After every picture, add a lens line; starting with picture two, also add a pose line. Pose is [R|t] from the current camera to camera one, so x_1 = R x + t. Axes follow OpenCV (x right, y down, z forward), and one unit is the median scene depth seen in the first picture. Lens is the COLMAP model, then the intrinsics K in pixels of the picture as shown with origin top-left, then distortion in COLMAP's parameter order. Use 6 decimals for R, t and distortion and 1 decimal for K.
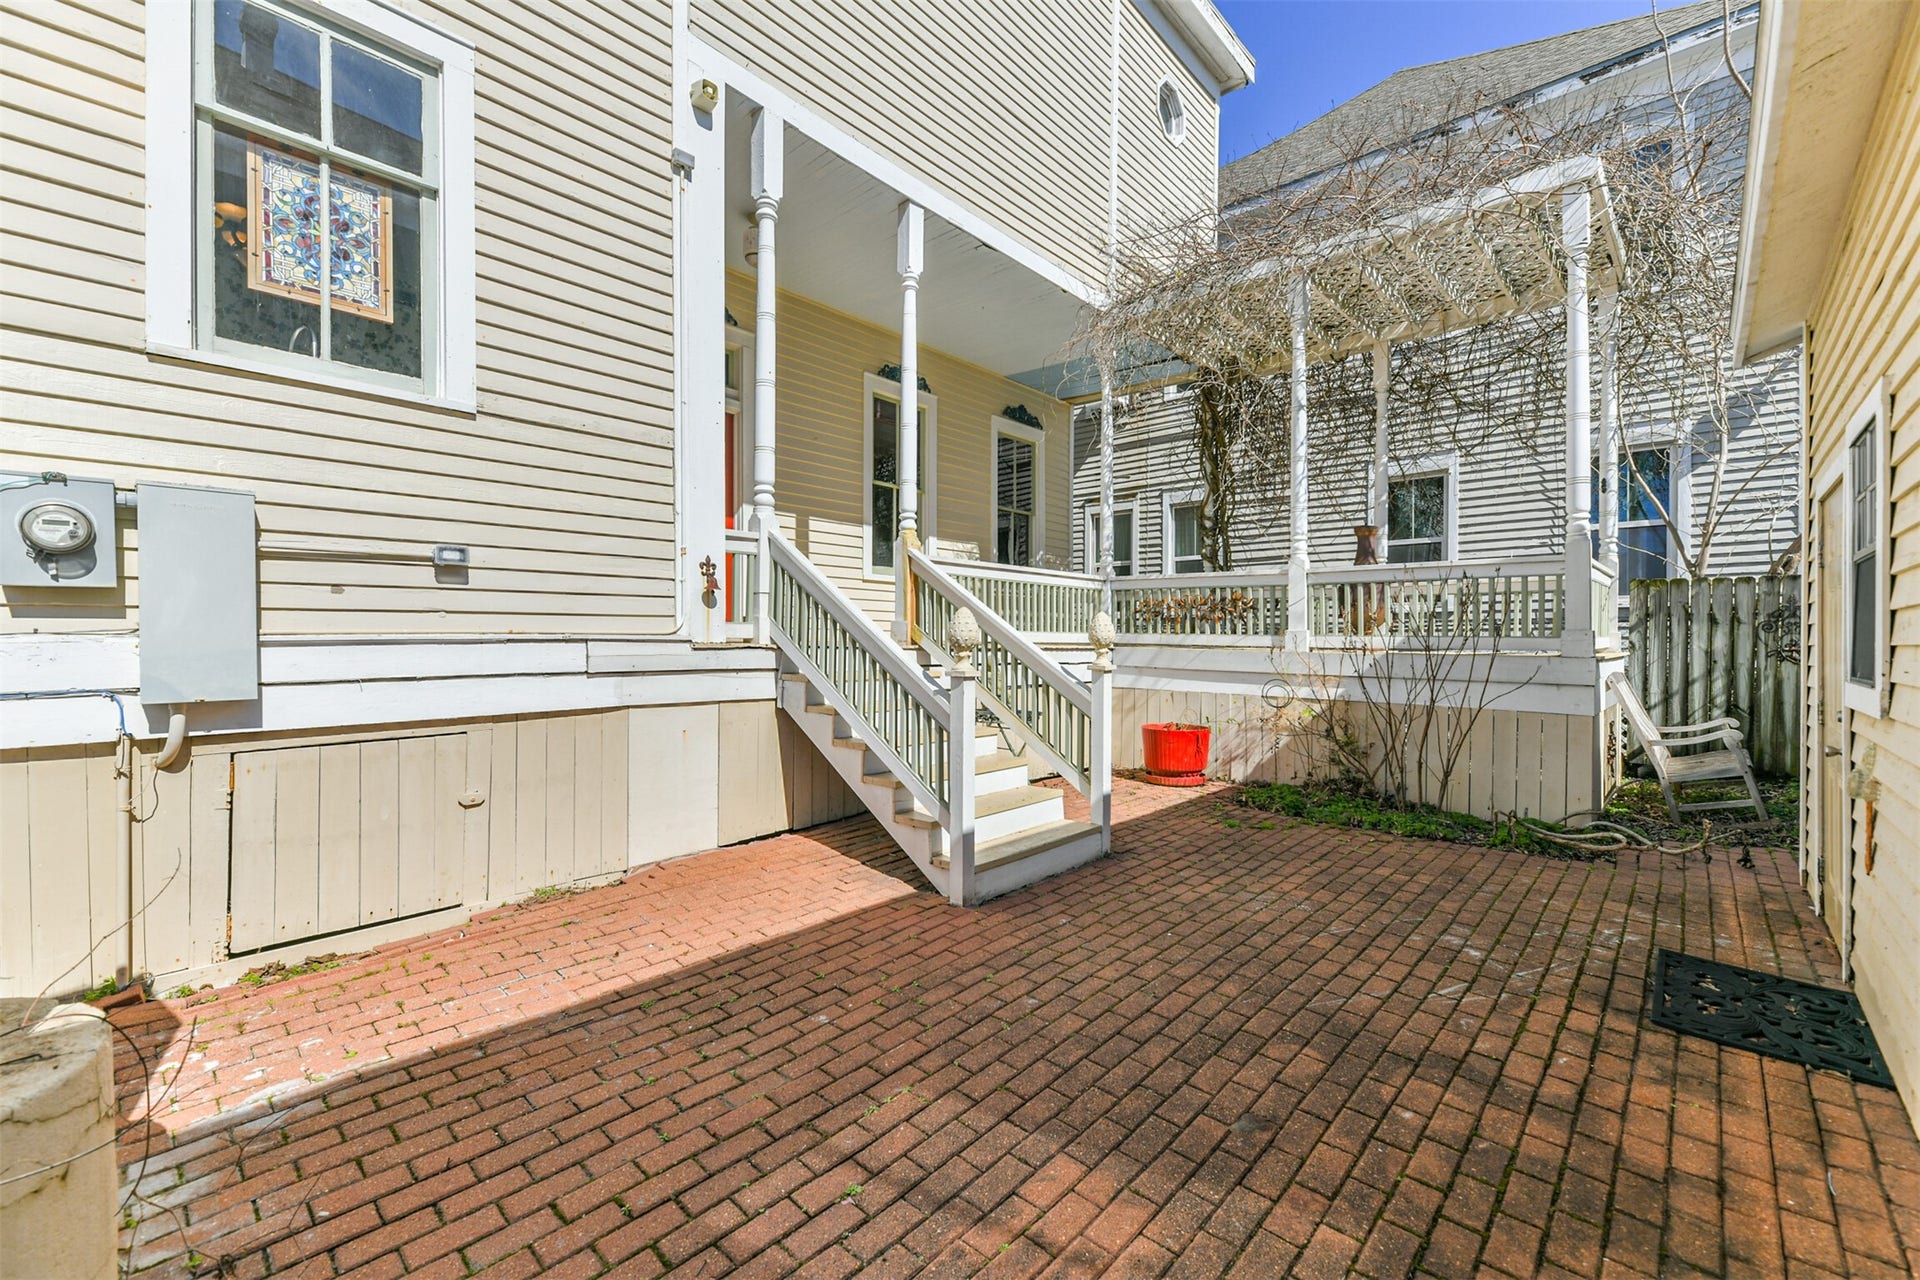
lens RADIAL K [[757.2, 0, 974.9], [0, 757.2, 640.8], [0, 0, 1]] dist [0.008290, -0.000266]
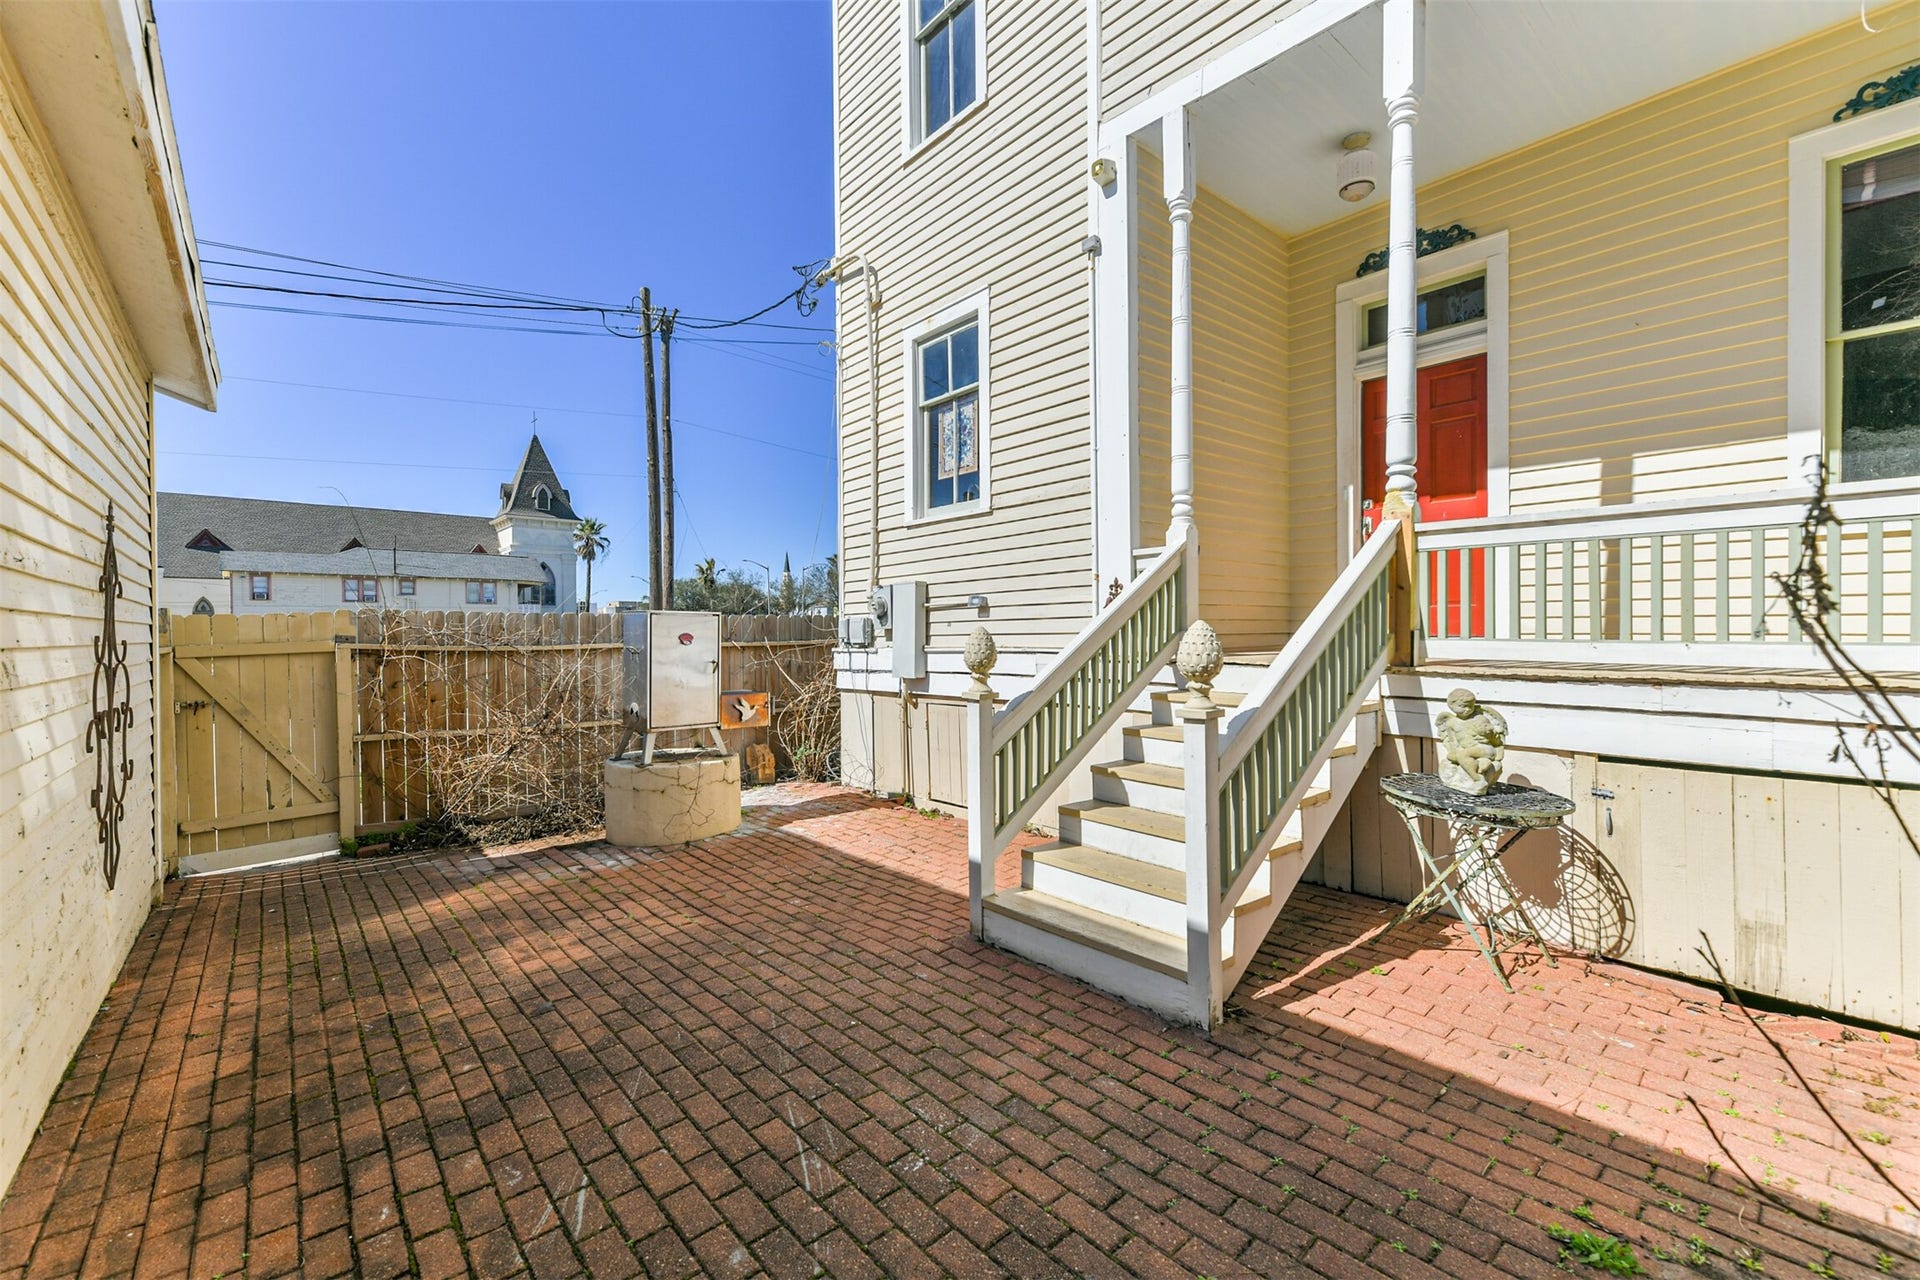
lens RADIAL K [[757.2, 0, 950.2], [0, 757.2, 638.4], [0, 0, 1]] dist [0.008290, -0.000266]
pose [[-0.079093, 0.002129, -0.996865, 1.134463], [0.003026, 0.999994, 0.001895, -0.038051], [0.996863, -0.002867, -0.079099, 1.235514]]
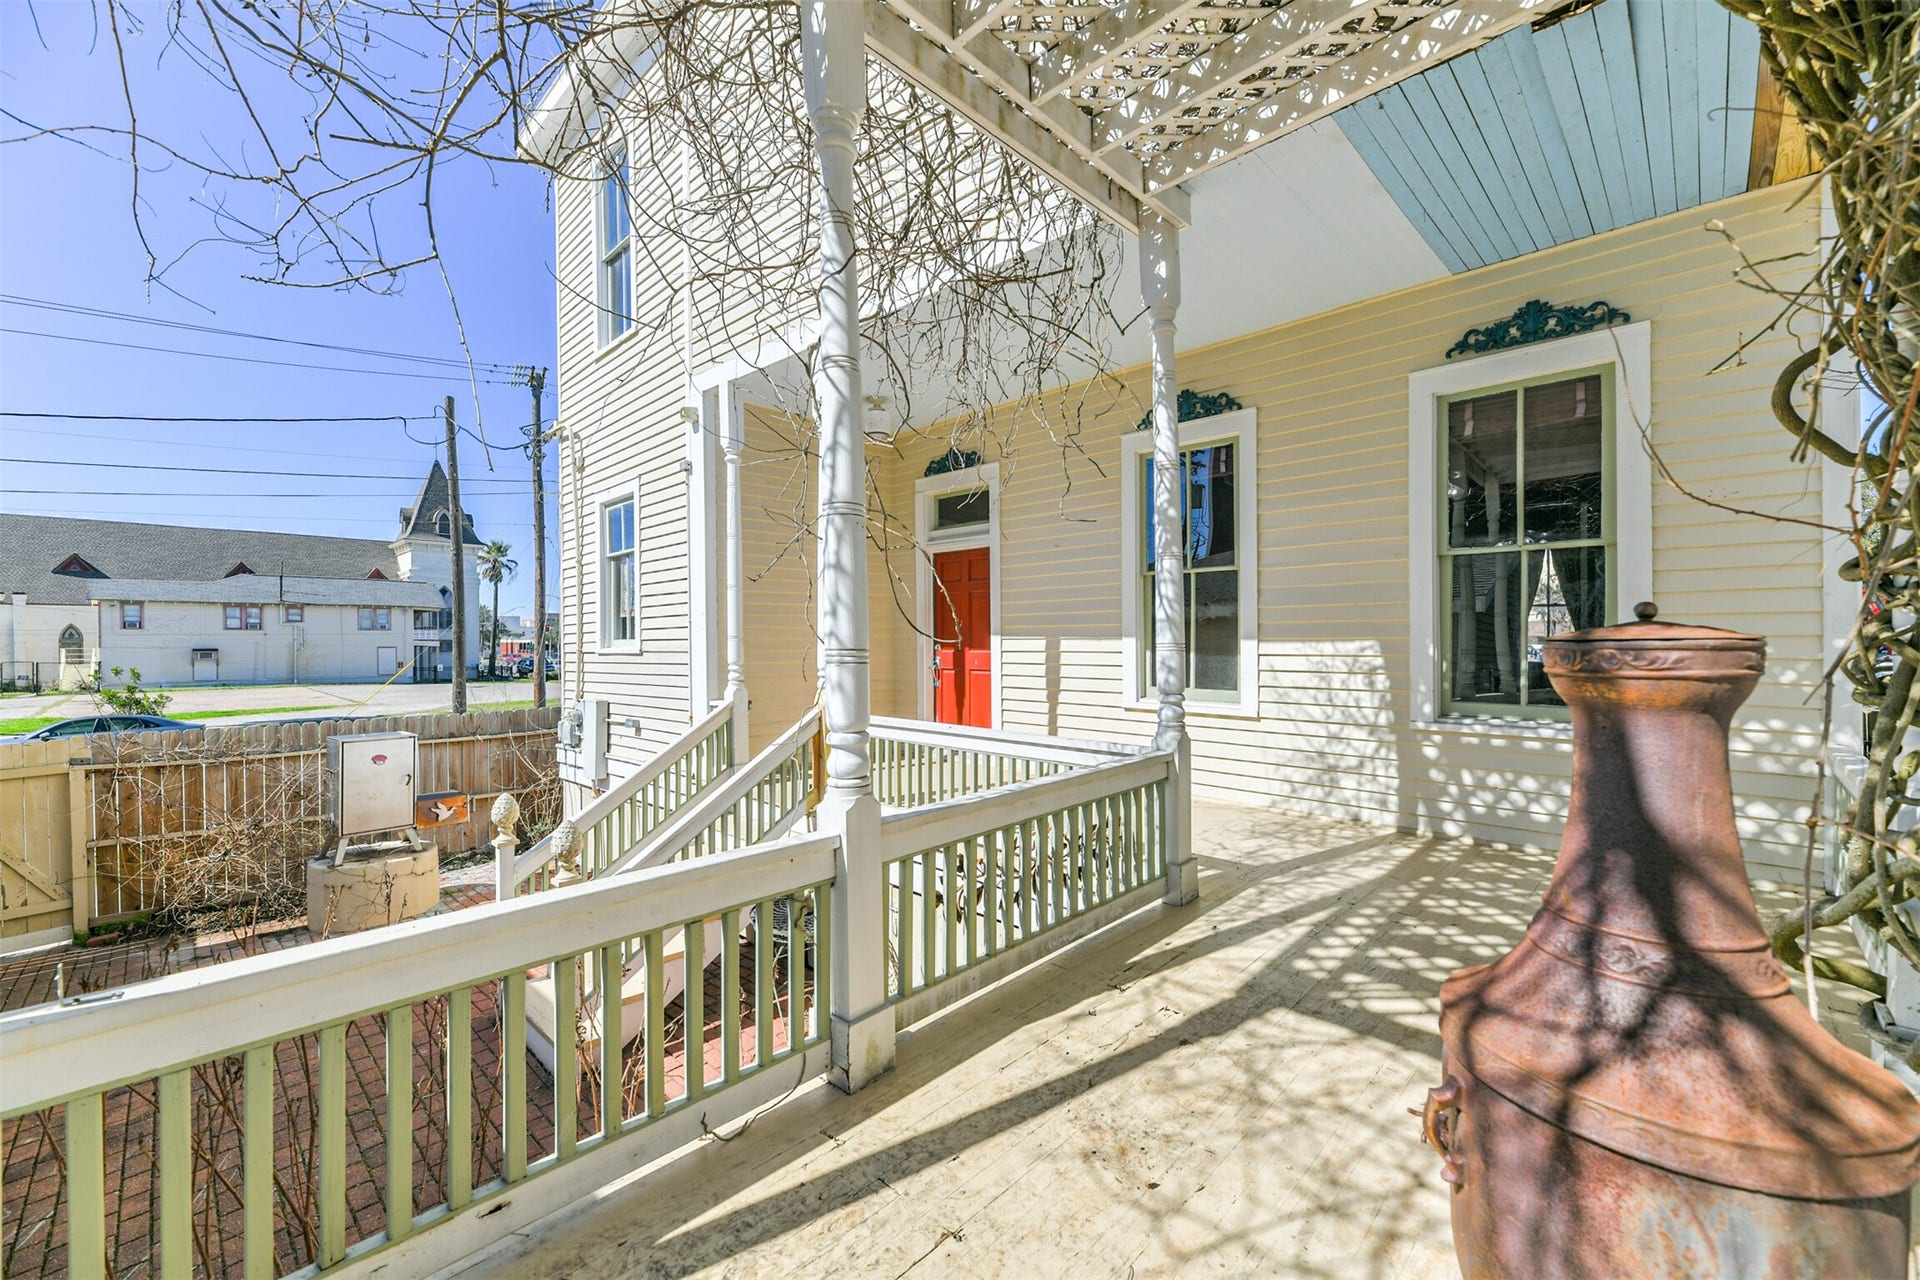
lens RADIAL K [[757.2, 0, 979.7], [0, 757.2, 627.2], [0, 0, 1]] dist [0.008290, -0.000266]
pose [[-0.004760, -0.007621, -0.999960, 1.631619], [0.003560, 0.999964, -0.007638, -0.415958], [0.999982, -0.003596, -0.004733, 2.280963]]
